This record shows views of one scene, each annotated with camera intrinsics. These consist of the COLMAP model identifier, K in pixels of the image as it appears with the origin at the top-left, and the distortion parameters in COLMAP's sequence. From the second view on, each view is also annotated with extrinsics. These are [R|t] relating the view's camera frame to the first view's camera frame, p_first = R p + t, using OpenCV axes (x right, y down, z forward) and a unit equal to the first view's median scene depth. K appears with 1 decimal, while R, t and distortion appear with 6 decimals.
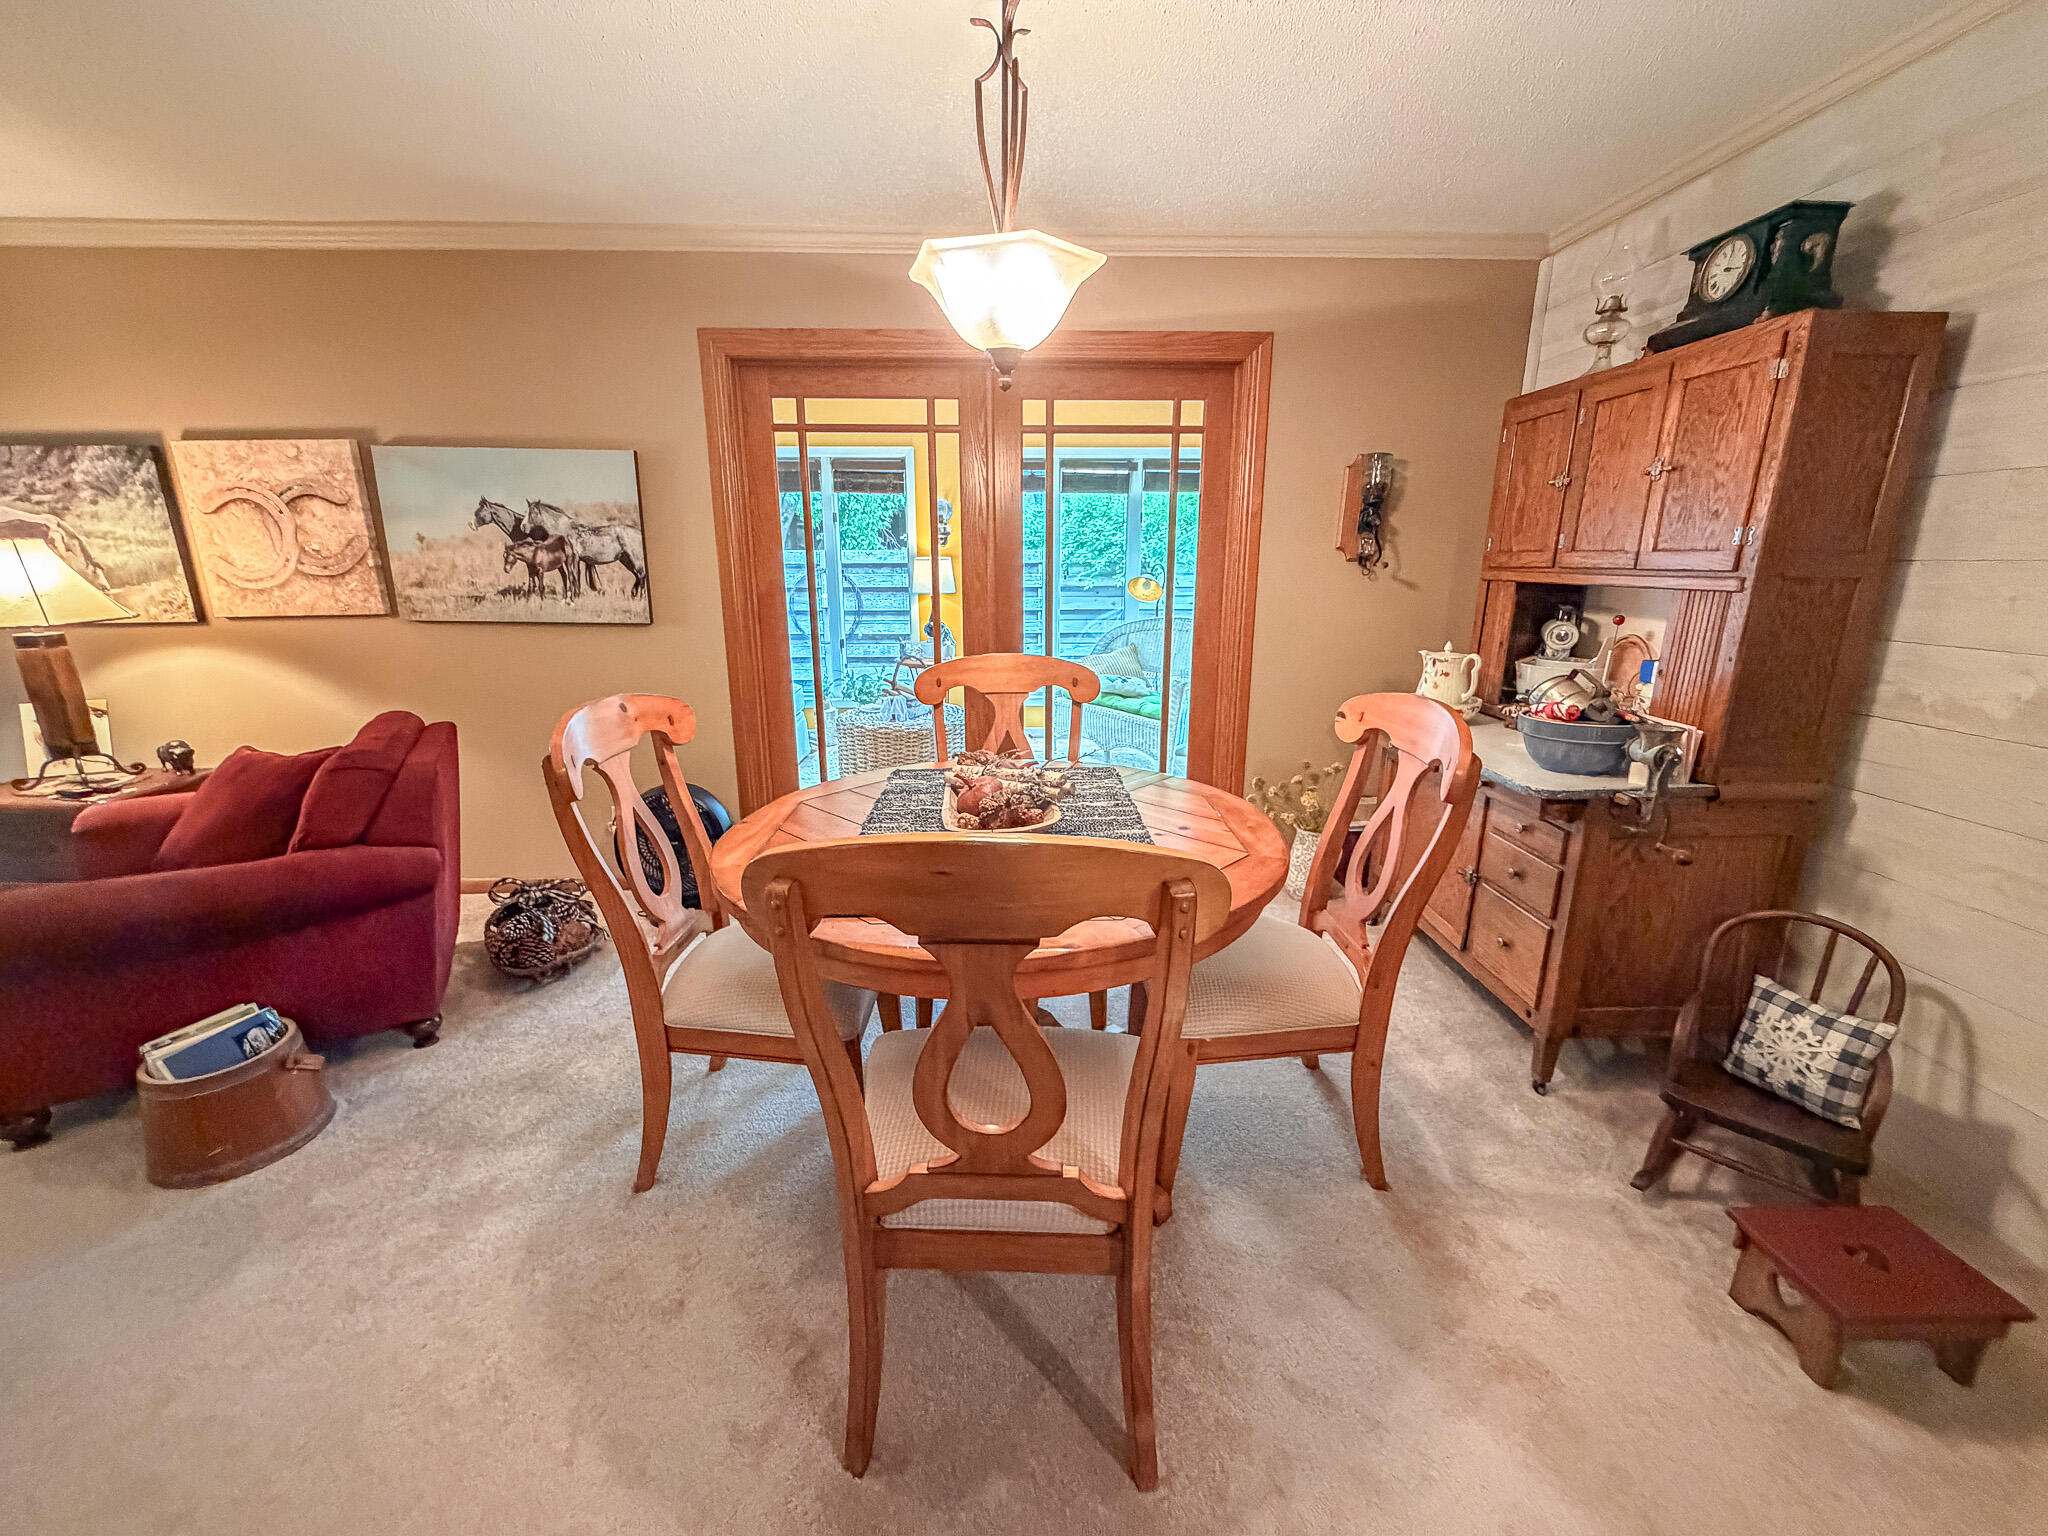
lens RADIAL K [[818.0, 0, 1017.2], [0, 818.0, 769.3], [0, 0, 1]] dist [0.000070, -0.000004]
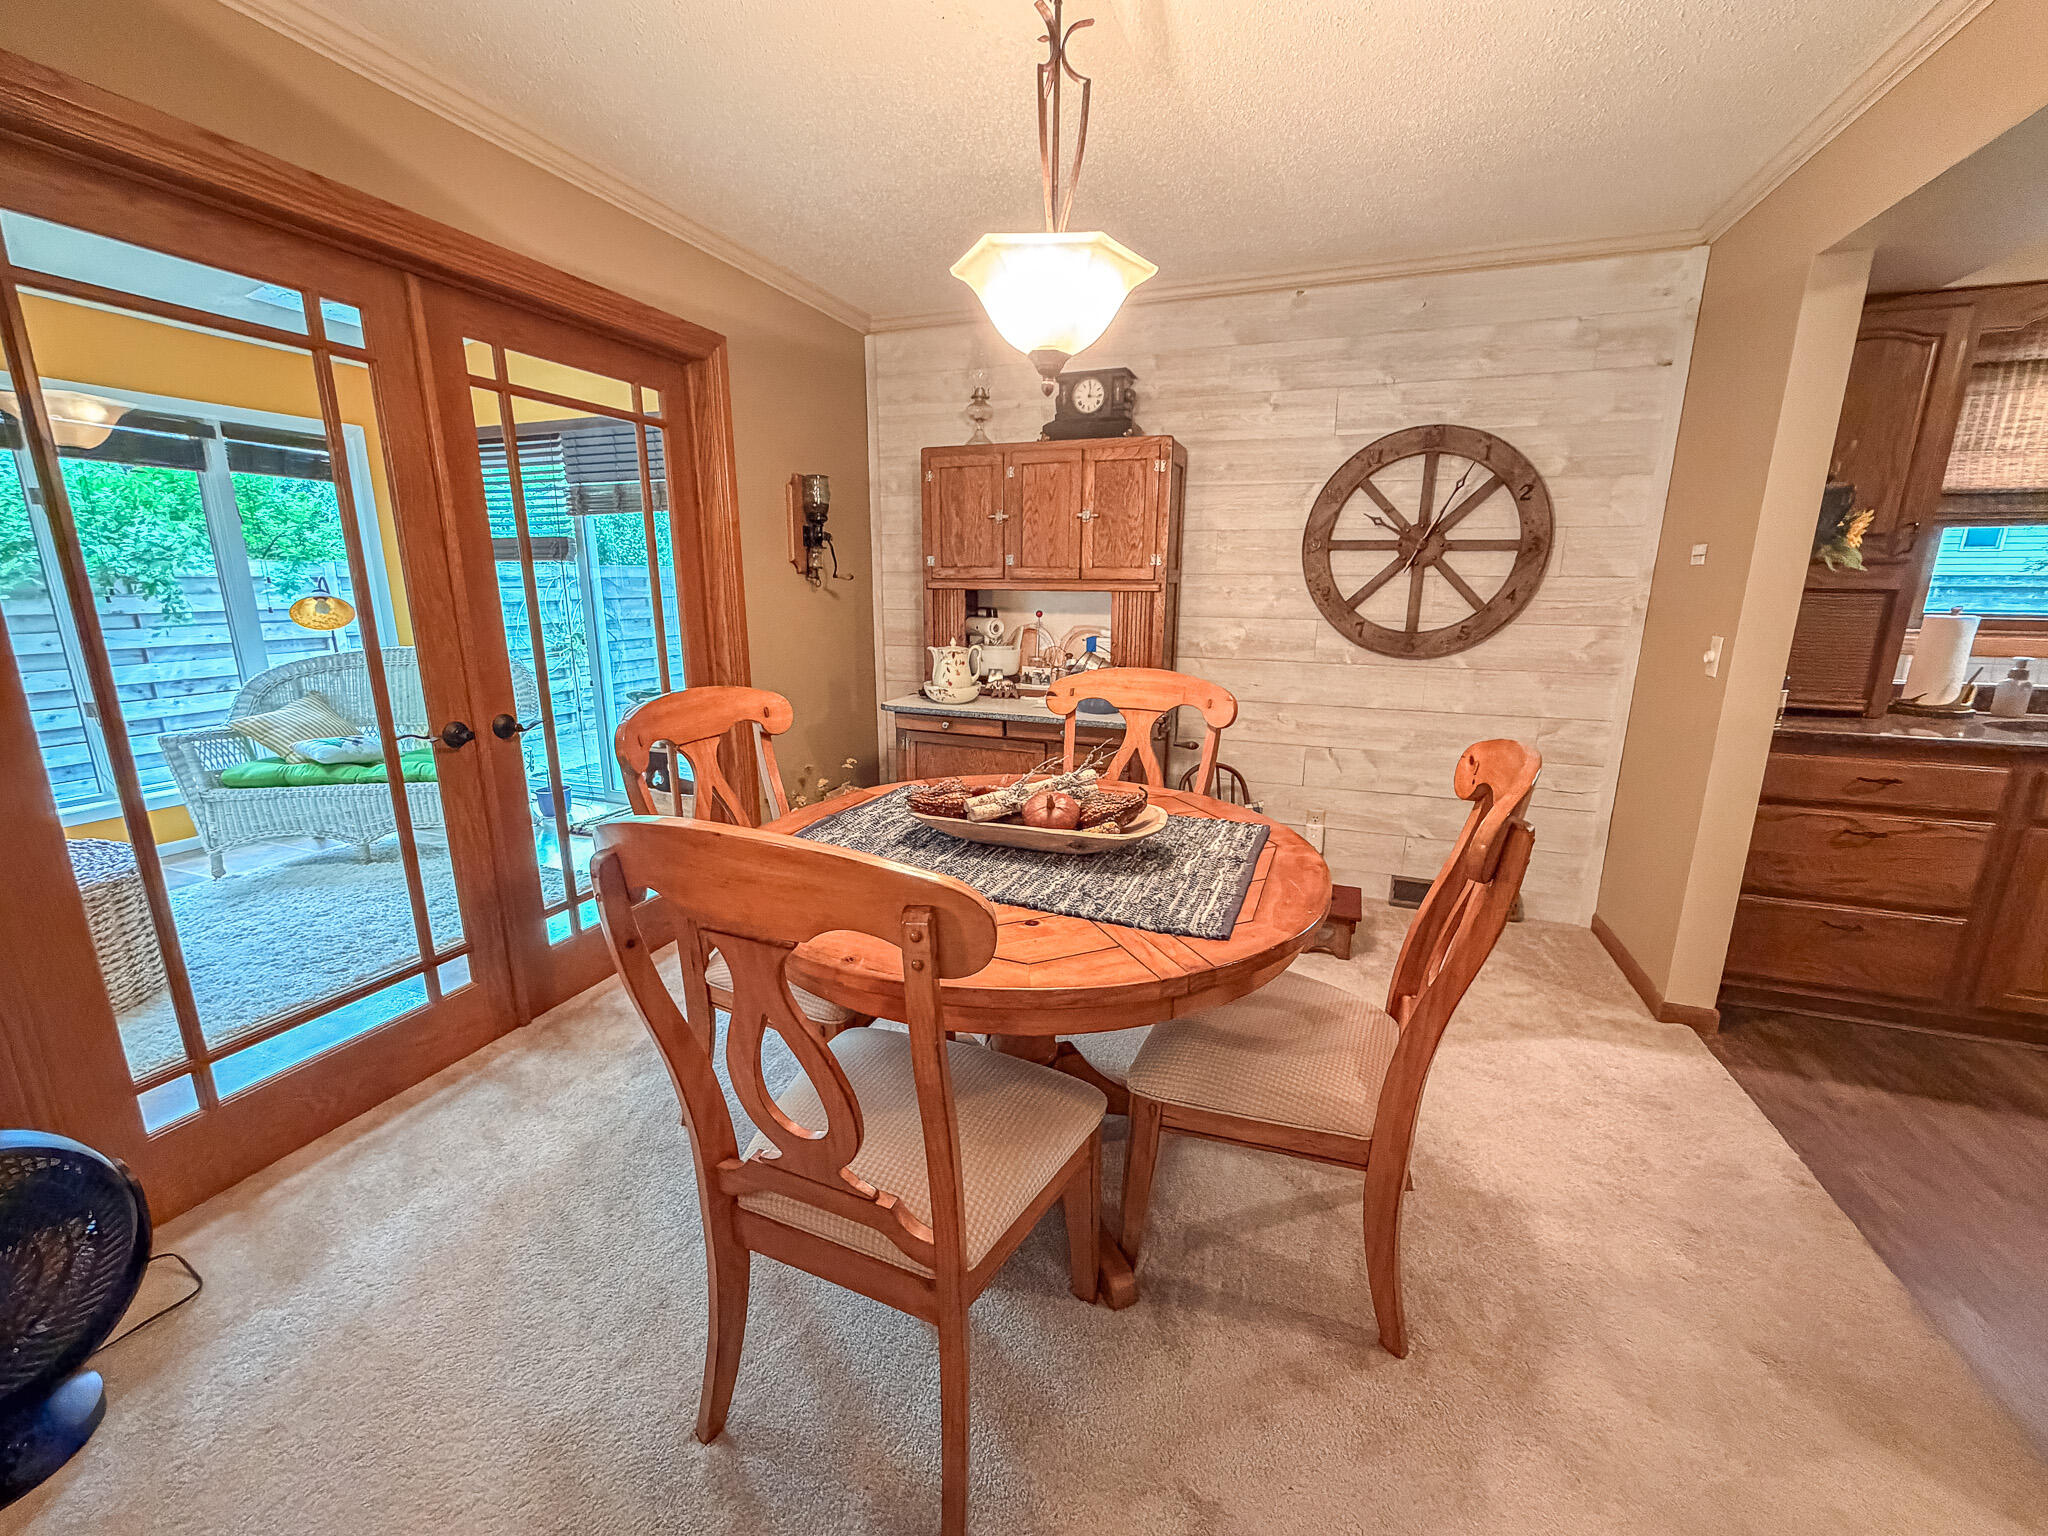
lens RADIAL K [[818.0, 0, 1017.8], [0, 818.0, 768.5], [0, 0, 1]] dist [0.000070, -0.000004]
pose [[0.384895, -0.207105, 0.899424, -0.534475], [0.226316, 0.965926, 0.125570, -0.086318], [-0.894783, 0.155223, 0.418652, 0.370284]]
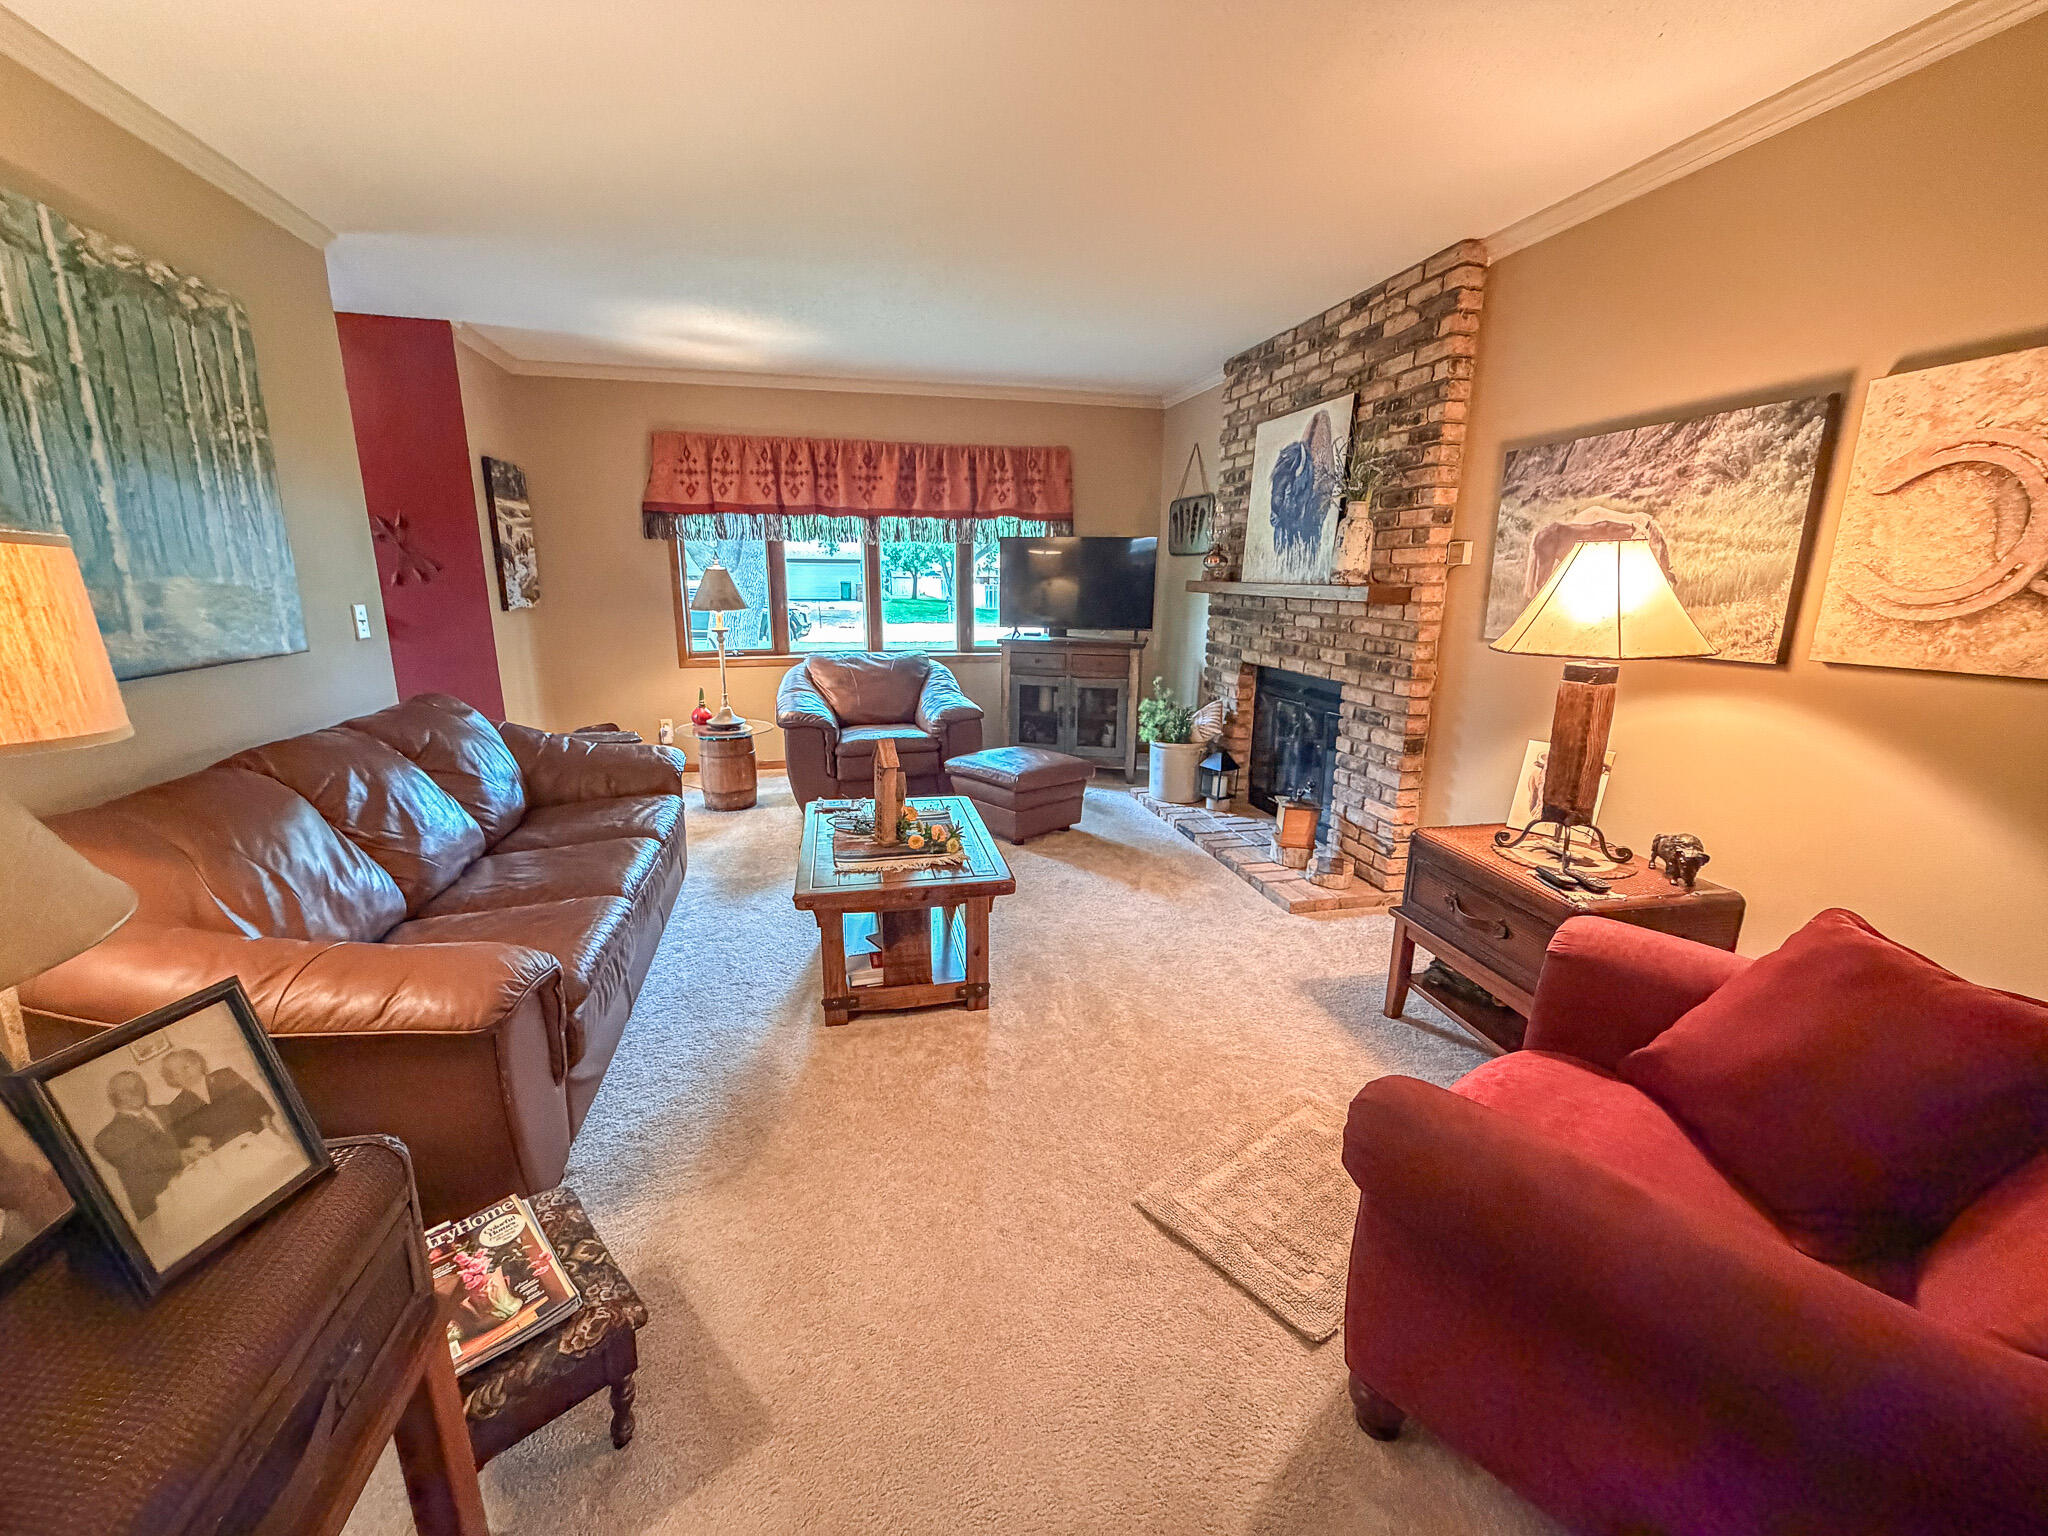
lens RADIAL K [[818.0, 0, 1018.5], [0, 818.0, 768.1], [0, 0, 1]] dist [0.000070, -0.000004]
pose [[0.190360, 0.231754, -0.953967, -0.490821], [-0.255661, 0.949909, 0.179752, -0.066366], [0.947840, 0.209675, 0.240075, 0.294193]]
